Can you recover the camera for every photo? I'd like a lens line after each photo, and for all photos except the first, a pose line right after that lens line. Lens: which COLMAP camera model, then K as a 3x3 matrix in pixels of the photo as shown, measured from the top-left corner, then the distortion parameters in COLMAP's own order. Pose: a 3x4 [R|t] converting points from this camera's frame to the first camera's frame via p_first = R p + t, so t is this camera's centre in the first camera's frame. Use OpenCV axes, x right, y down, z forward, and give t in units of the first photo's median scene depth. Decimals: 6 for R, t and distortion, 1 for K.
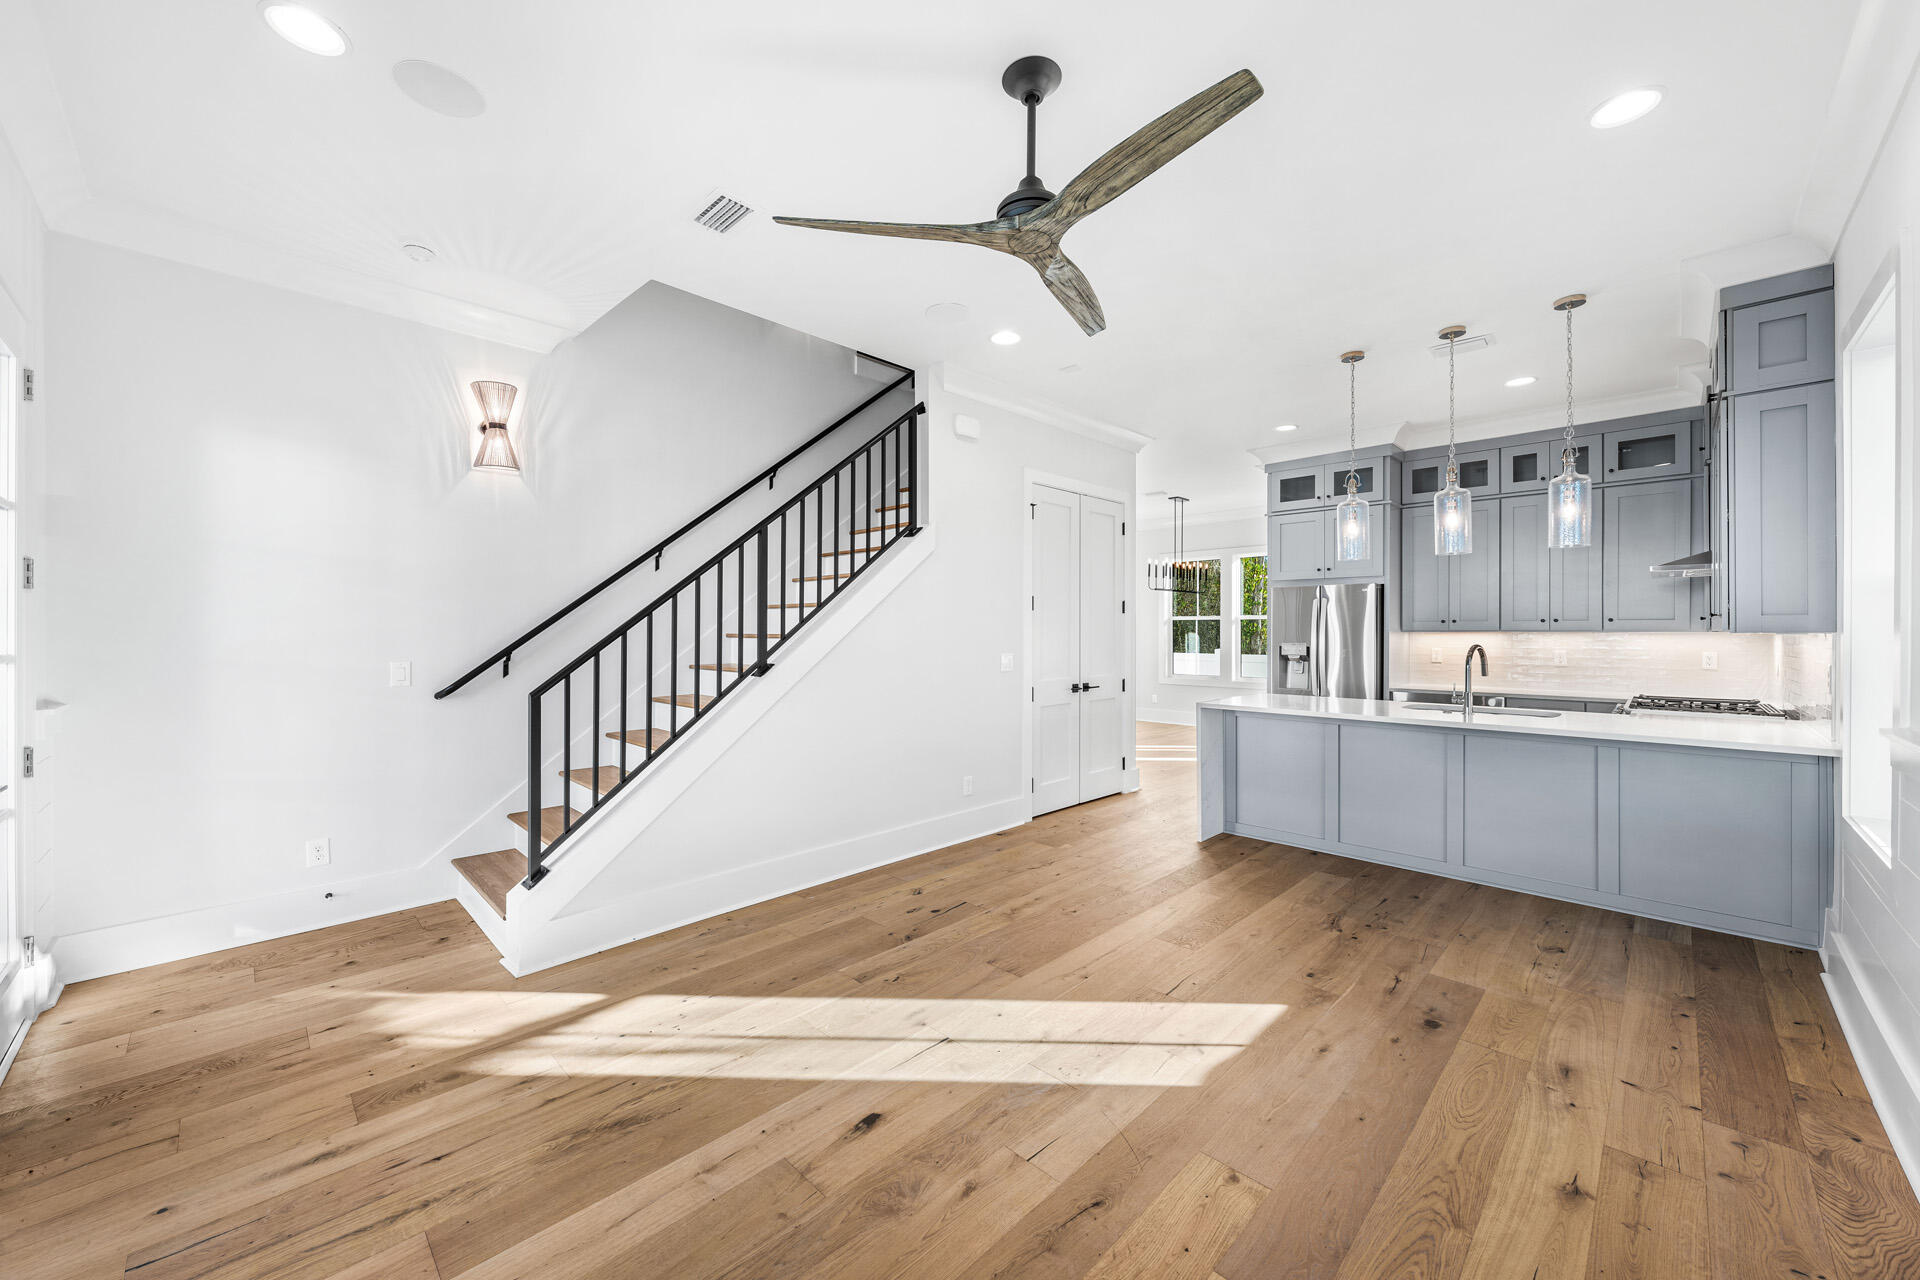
lens RADIAL K [[730.4, 0, 954.9], [0, 730.4, 626.3], [0, 0, 1]] dist [-0.000778, -0.001014]
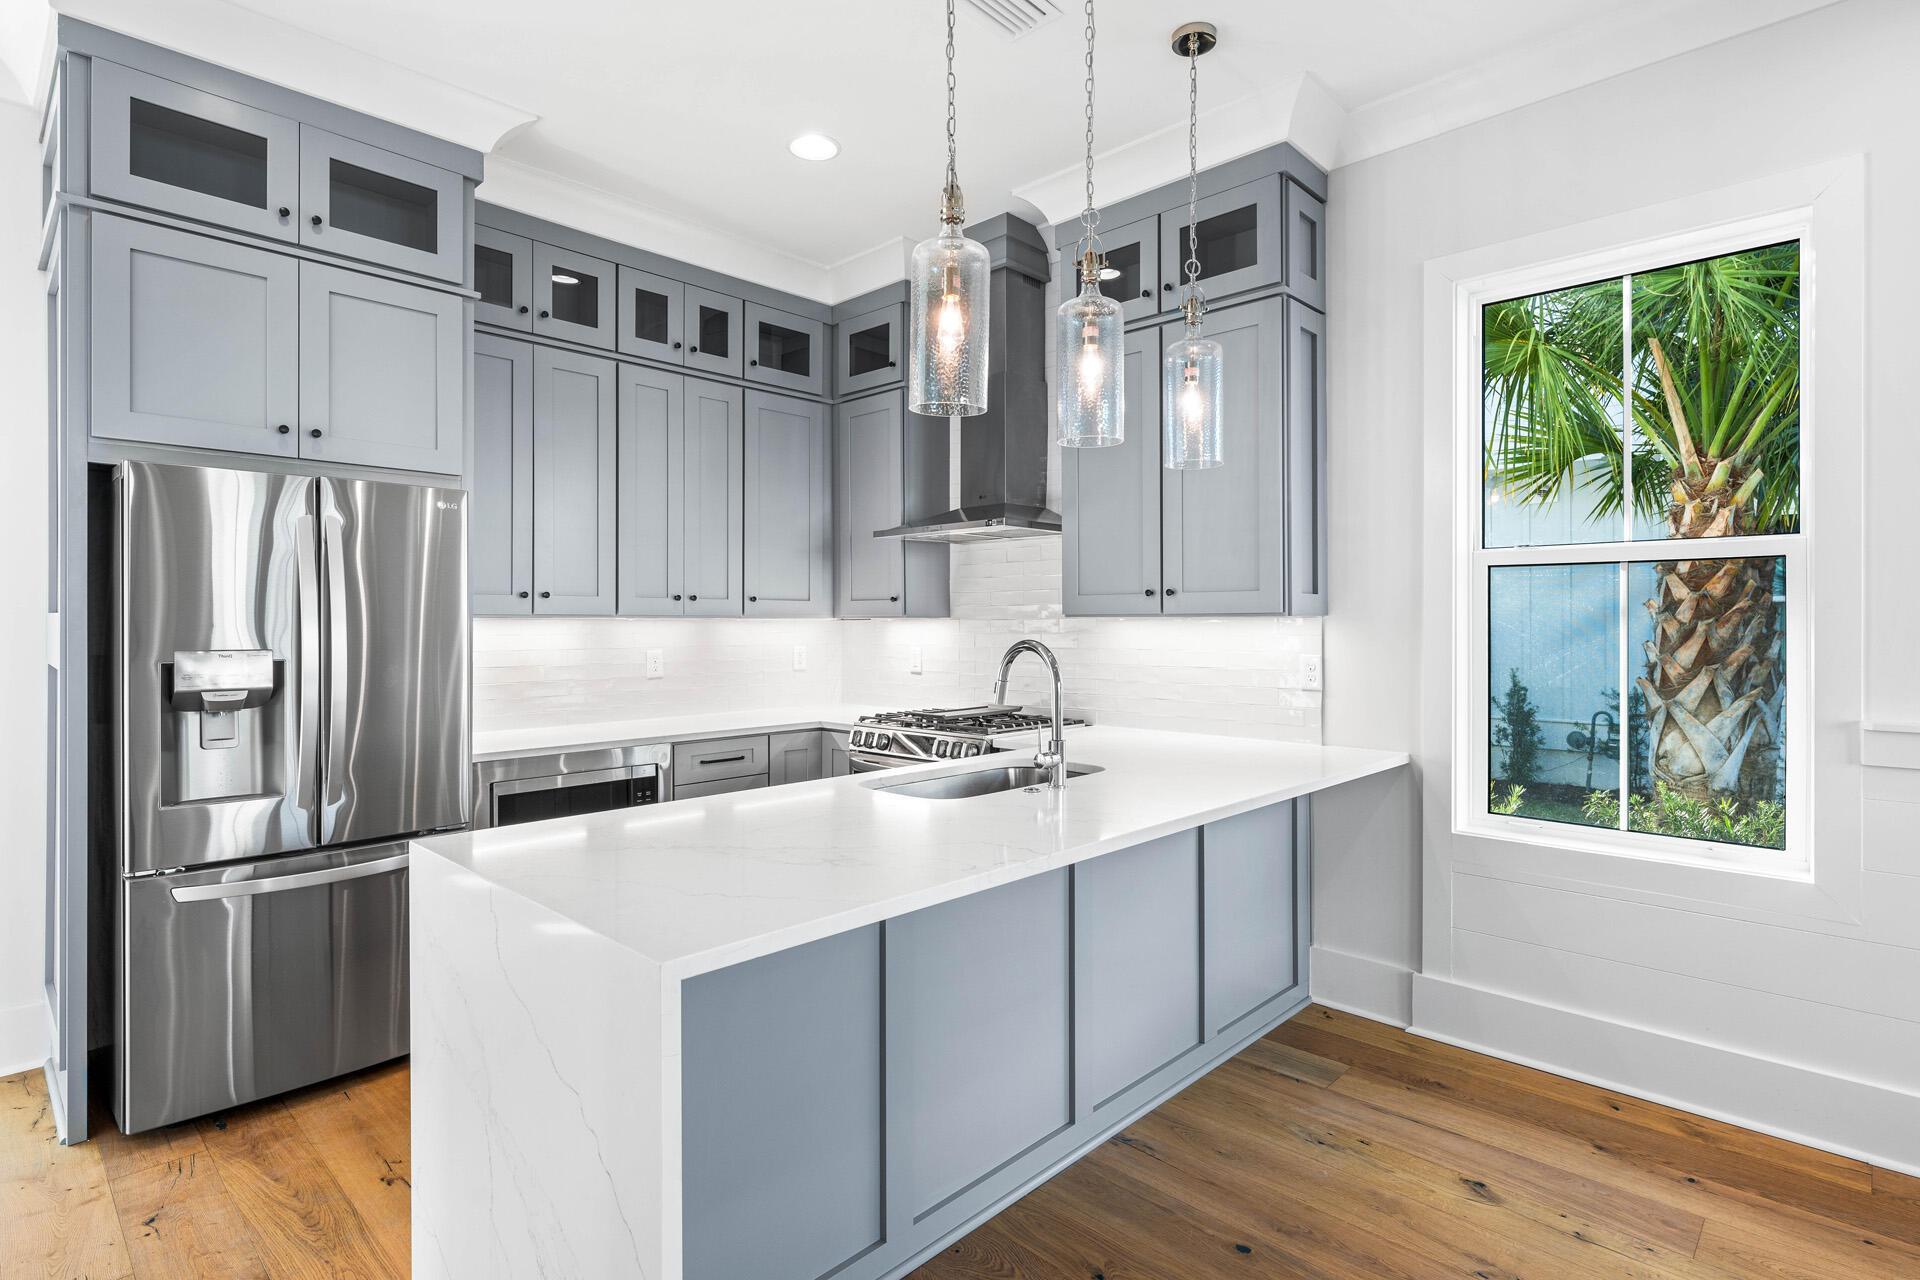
lens RADIAL K [[962.0, 0, 975.5], [0, 962.0, 616.6], [0, 0, 1]] dist [0.004129, -0.000948]
pose [[-0.029677, 0.007402, 0.999532, 0.088129], [-0.004742, 0.999960, -0.007546, 0.016616], [-0.999548, -0.004964, -0.029641, 1.189396]]
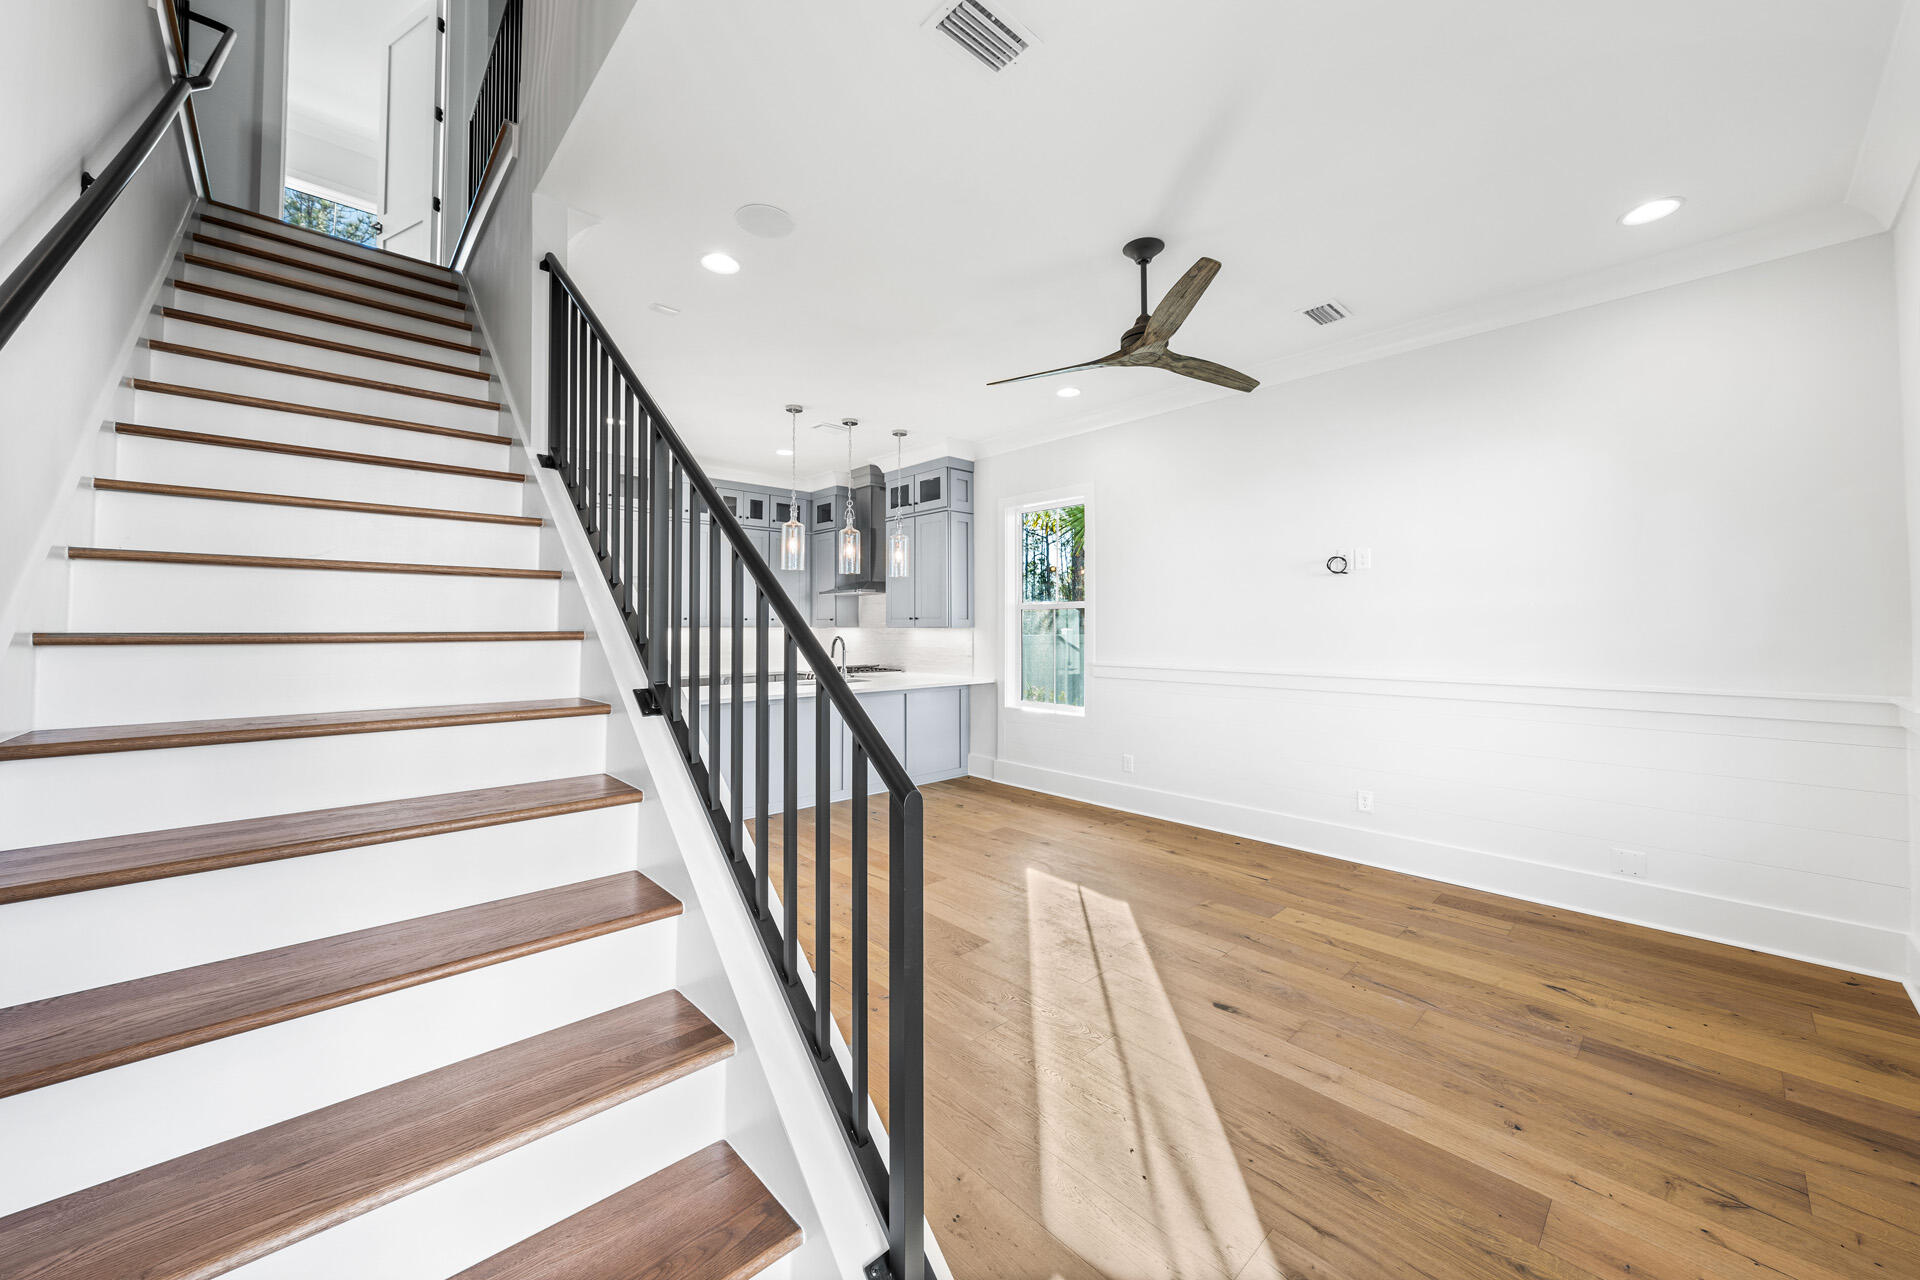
lens RADIAL K [[706.2, 0, 972.3], [0, 706.2, 599.9], [0, 0, 1]] dist [-0.001066, -0.000430]
pose [[0.025252, 0.038355, 0.998945, -0.780323], [-0.005915, 0.999252, -0.038217, 0.005502], [-0.999664, -0.004944, 0.025460, 0.788847]]
